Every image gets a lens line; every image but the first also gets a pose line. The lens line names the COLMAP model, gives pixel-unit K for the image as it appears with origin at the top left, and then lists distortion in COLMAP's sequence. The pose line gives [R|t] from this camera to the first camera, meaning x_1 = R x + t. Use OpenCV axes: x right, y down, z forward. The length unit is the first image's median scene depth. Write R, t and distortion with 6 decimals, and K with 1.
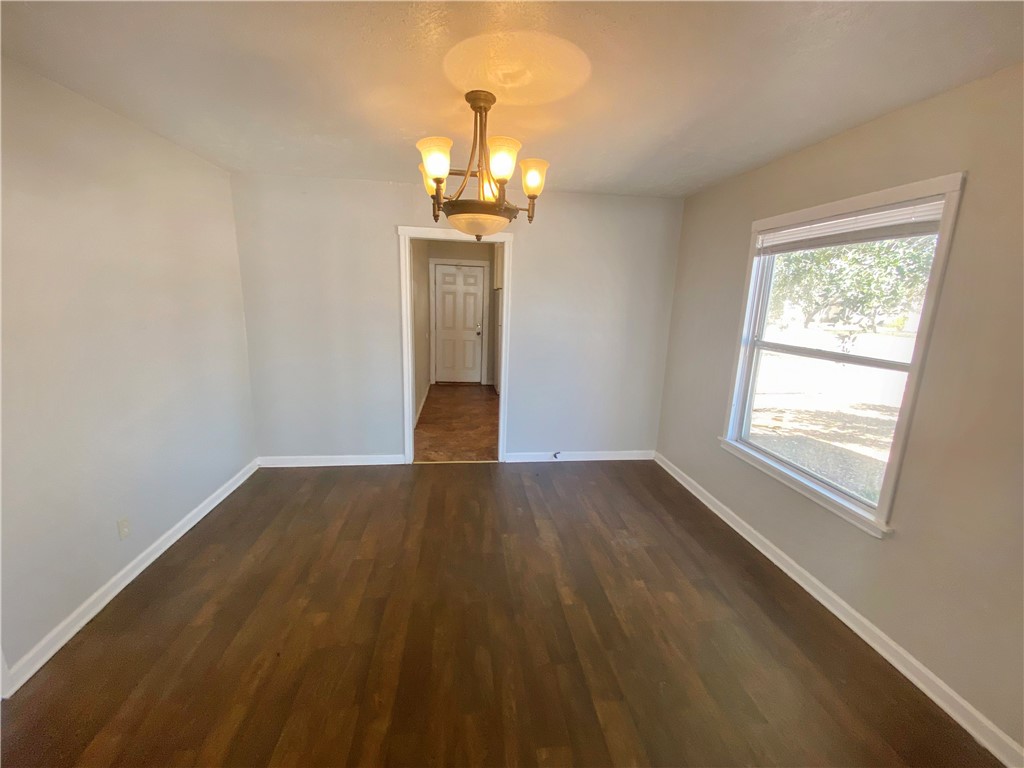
lens RADIAL K [[416.3, 0, 512.0], [0, 416.3, 384.0], [0, 0, 1]] dist [0.031121, -0.023976]
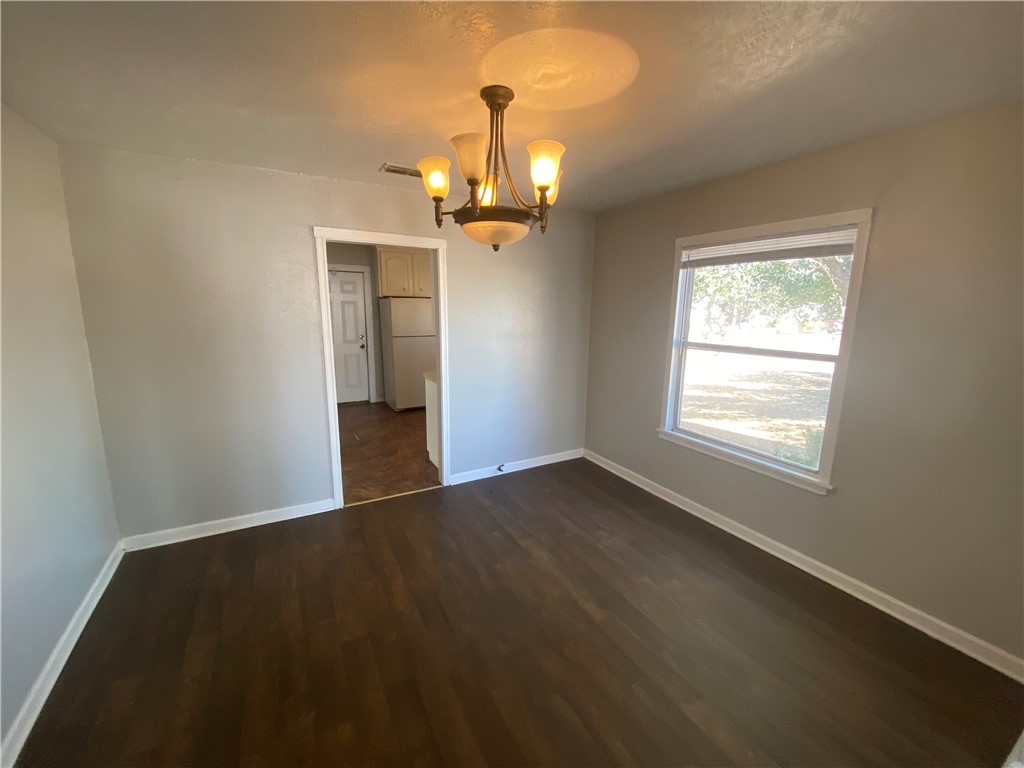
lens RADIAL K [[416.3, 0, 512.0], [0, 416.3, 384.0], [0, 0, 1]] dist [0.031121, -0.023976]
pose [[0.926098, -0.092243, 0.365833, -0.261956], [0.095505, 0.995386, 0.009215, -0.040251], [-0.364995, 0.026405, 0.930635, 0.100042]]
